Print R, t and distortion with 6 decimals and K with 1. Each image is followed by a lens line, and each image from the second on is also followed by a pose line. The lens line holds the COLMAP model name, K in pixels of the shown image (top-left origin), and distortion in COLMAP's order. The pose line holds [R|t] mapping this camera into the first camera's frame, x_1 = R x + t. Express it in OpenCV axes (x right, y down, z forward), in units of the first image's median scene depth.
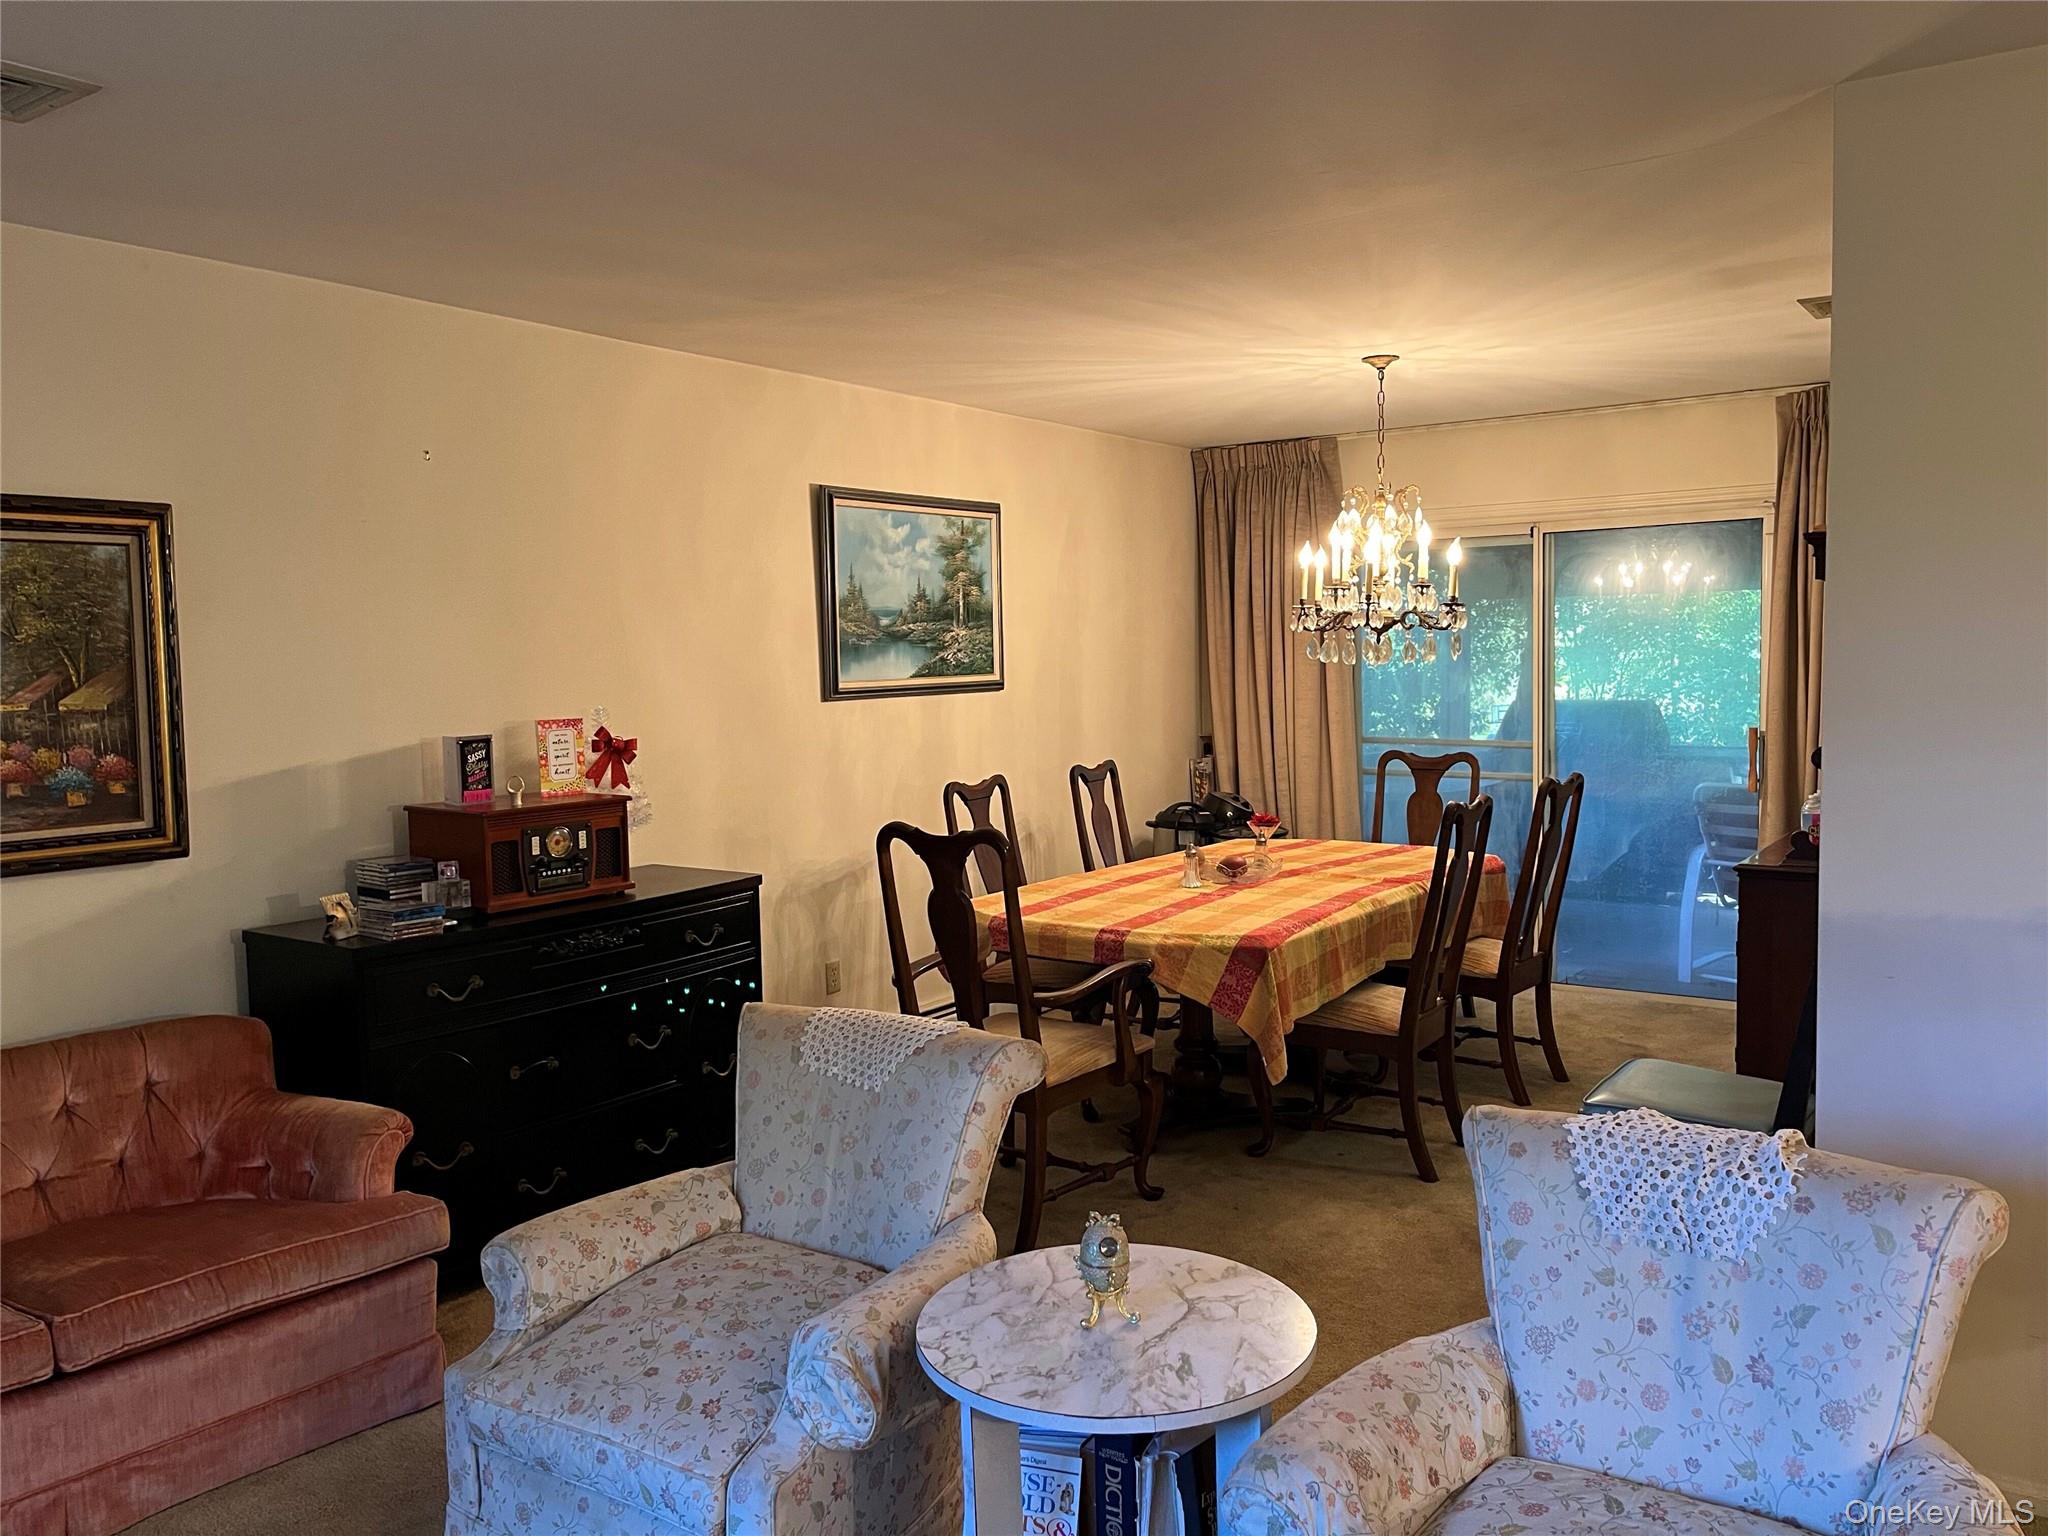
lens RADIAL K [[1551.8, 0, 1027.9], [0, 1551.8, 782.0], [0, 0, 1]] dist [0.043313, -0.069031]
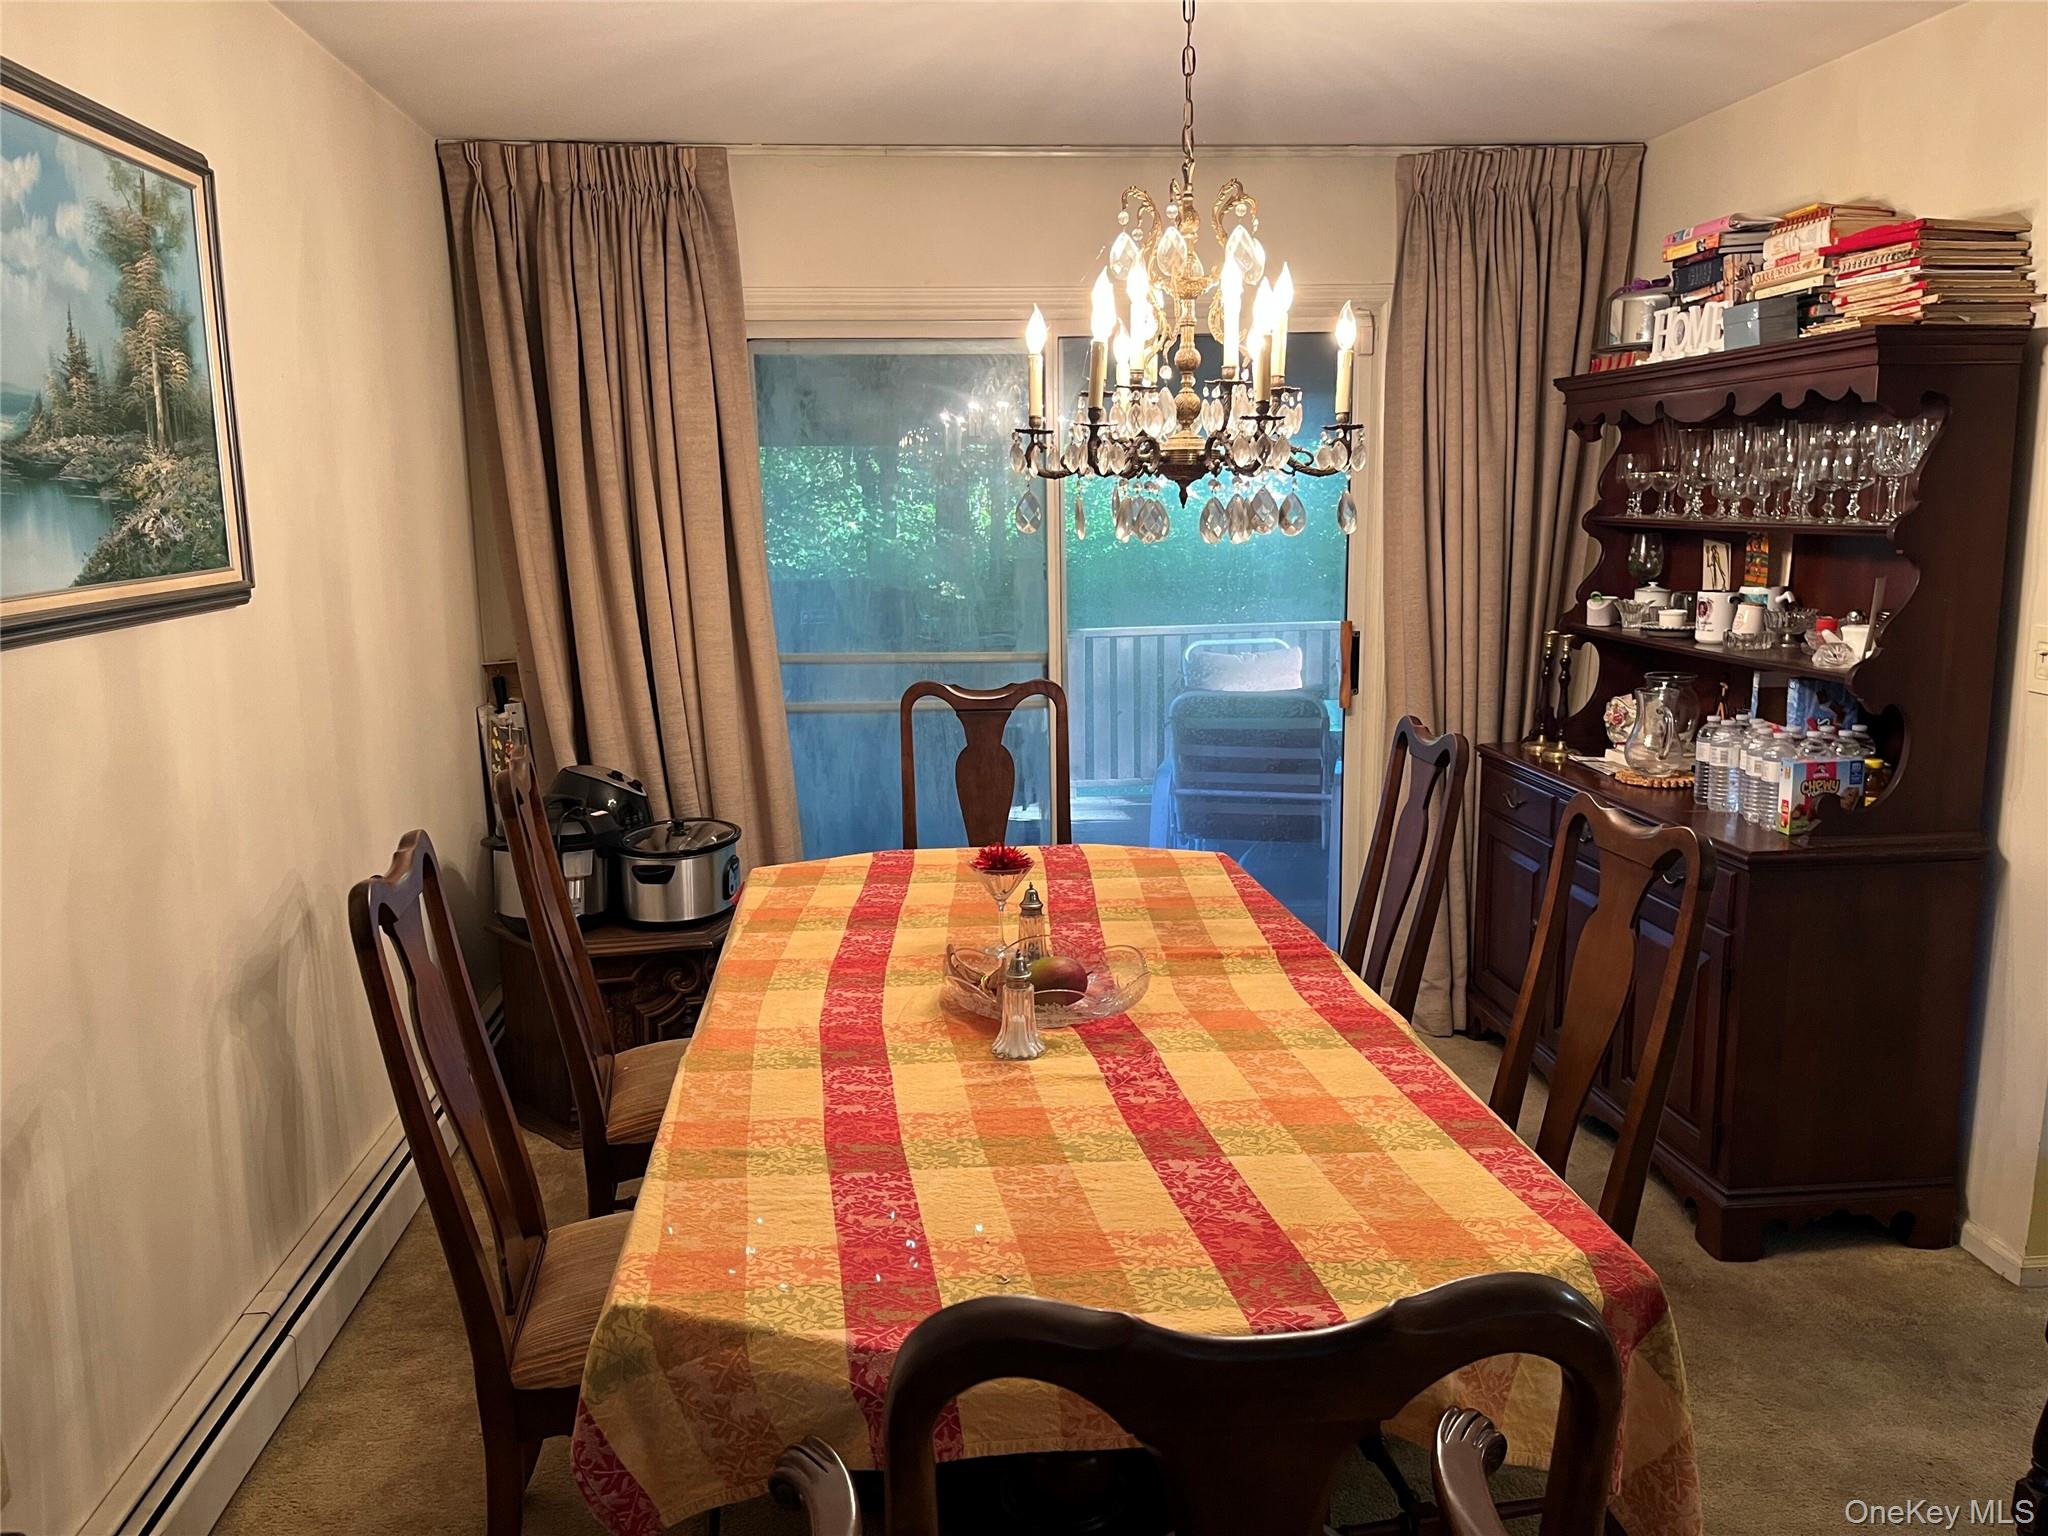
lens RADIAL K [[1551.8, 0, 1019.6], [0, 1551.8, 781.0], [0, 0, 1]] dist [0.043313, -0.069031]
pose [[0.762966, -0.107934, 0.637364, -0.144611], [0.052975, 0.993086, 0.104758, -0.047827], [-0.644265, -0.046163, 0.763408, 0.567361]]
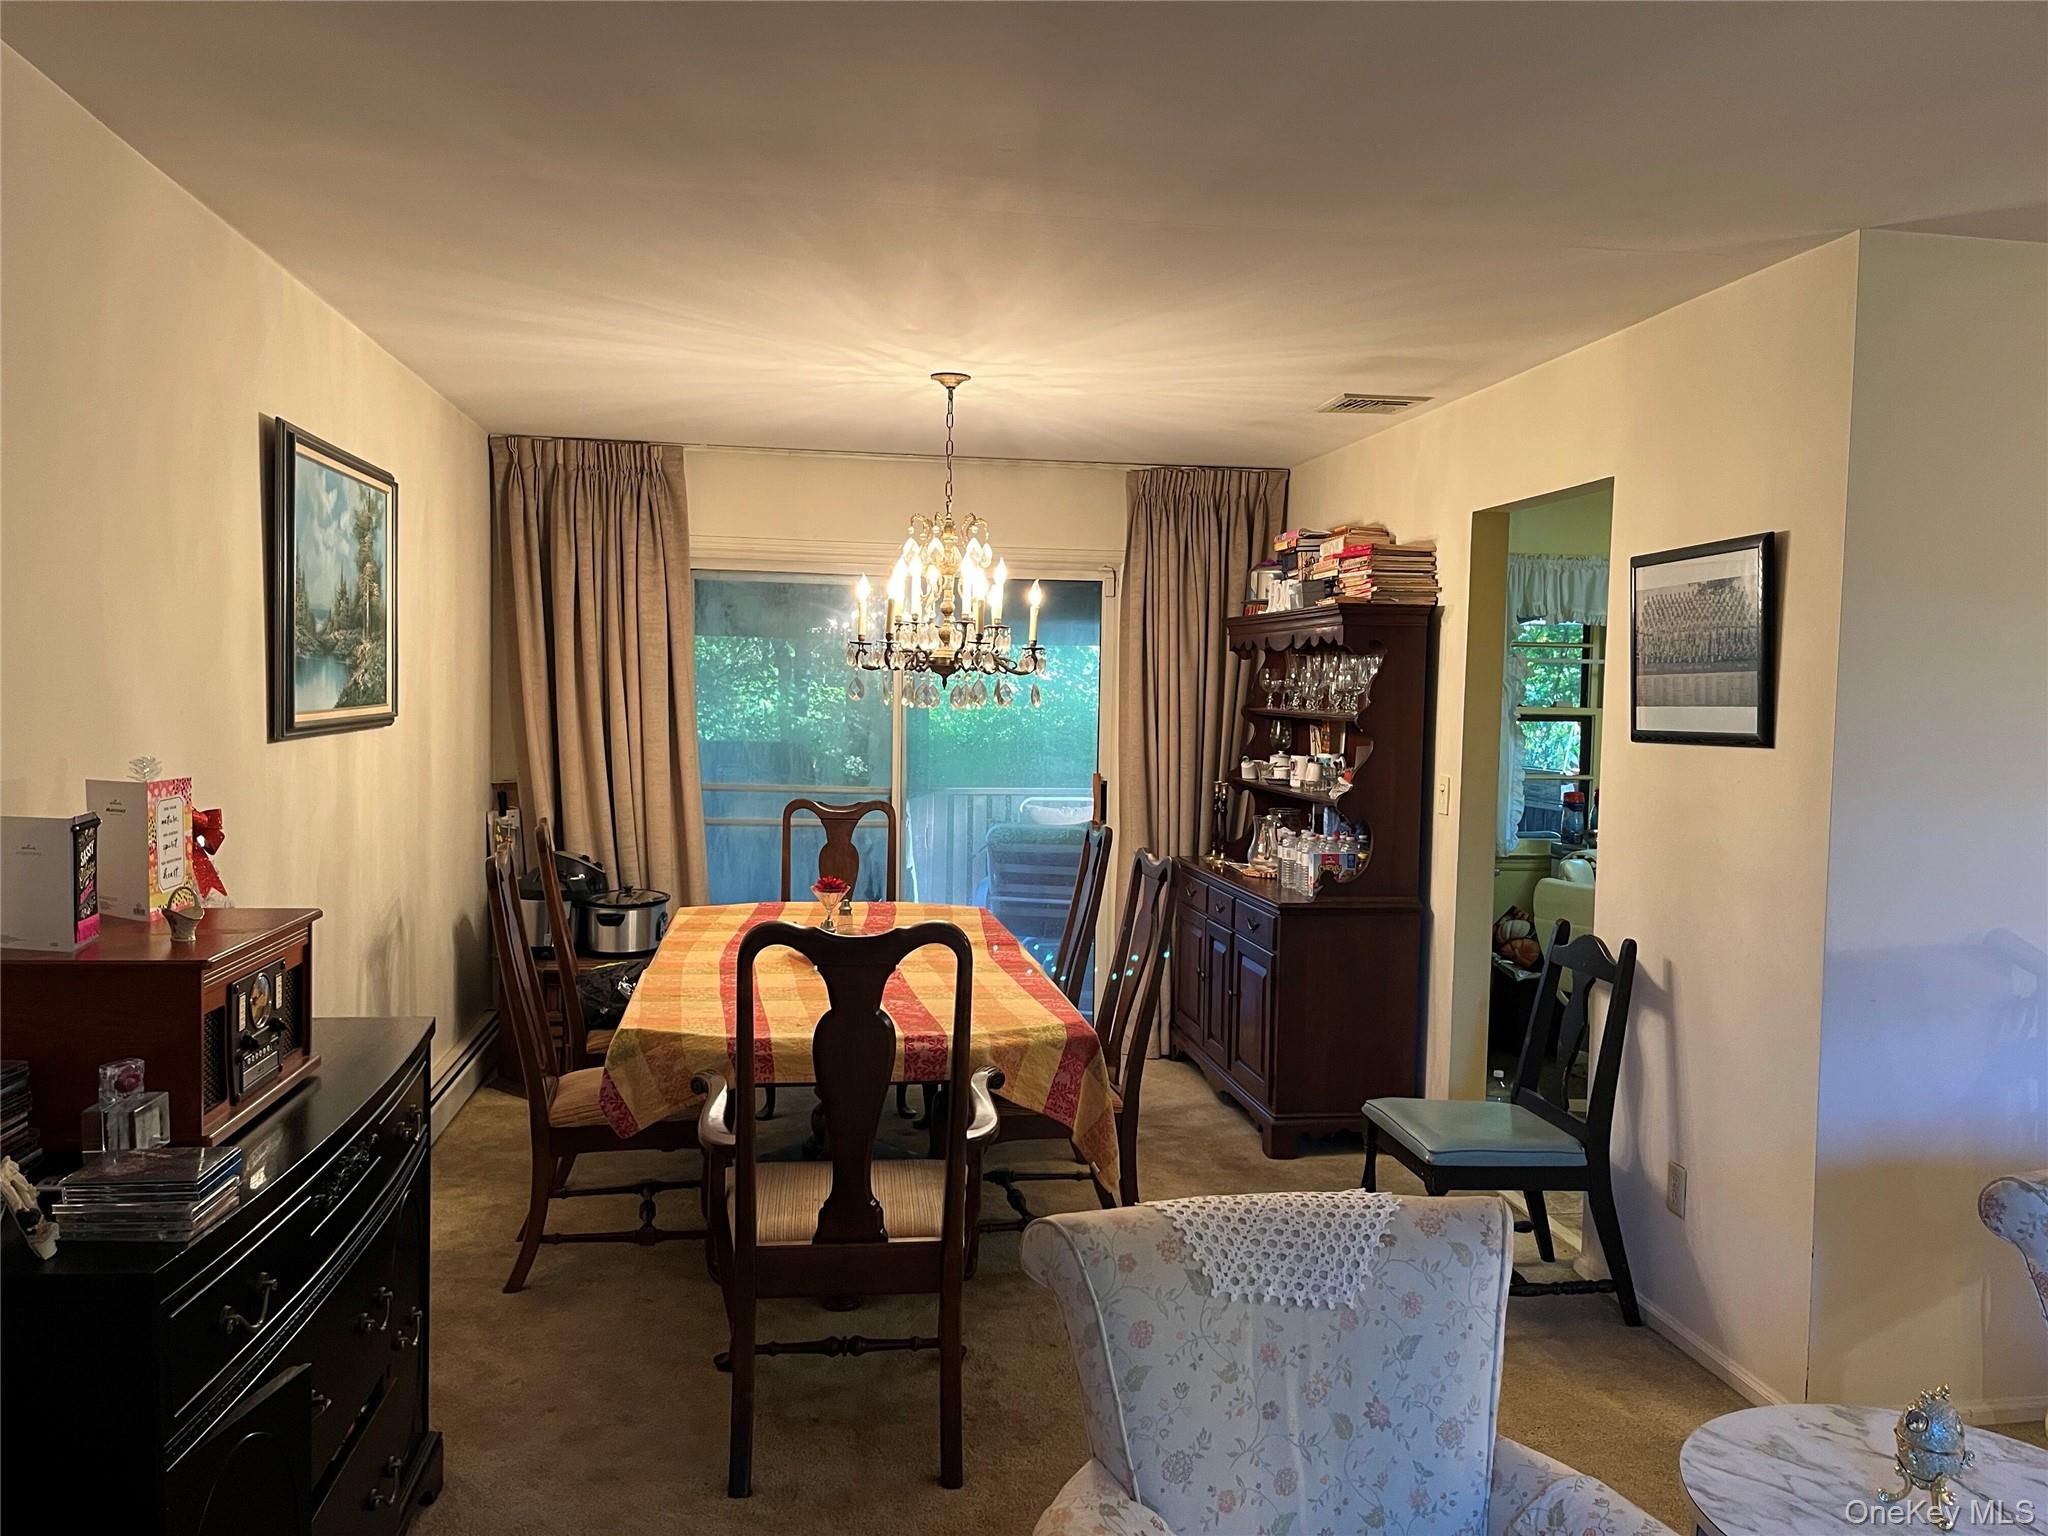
lens RADIAL K [[1551.8, 0, 1034.9], [0, 1551.8, 781.8], [0, 0, 1]] dist [0.043313, -0.069031]
pose [[0.720799, -0.007780, 0.693100, -0.333422], [0.022014, 0.999690, -0.011673, -0.018611], [-0.692794, 0.023672, 0.720747, 0.273443]]
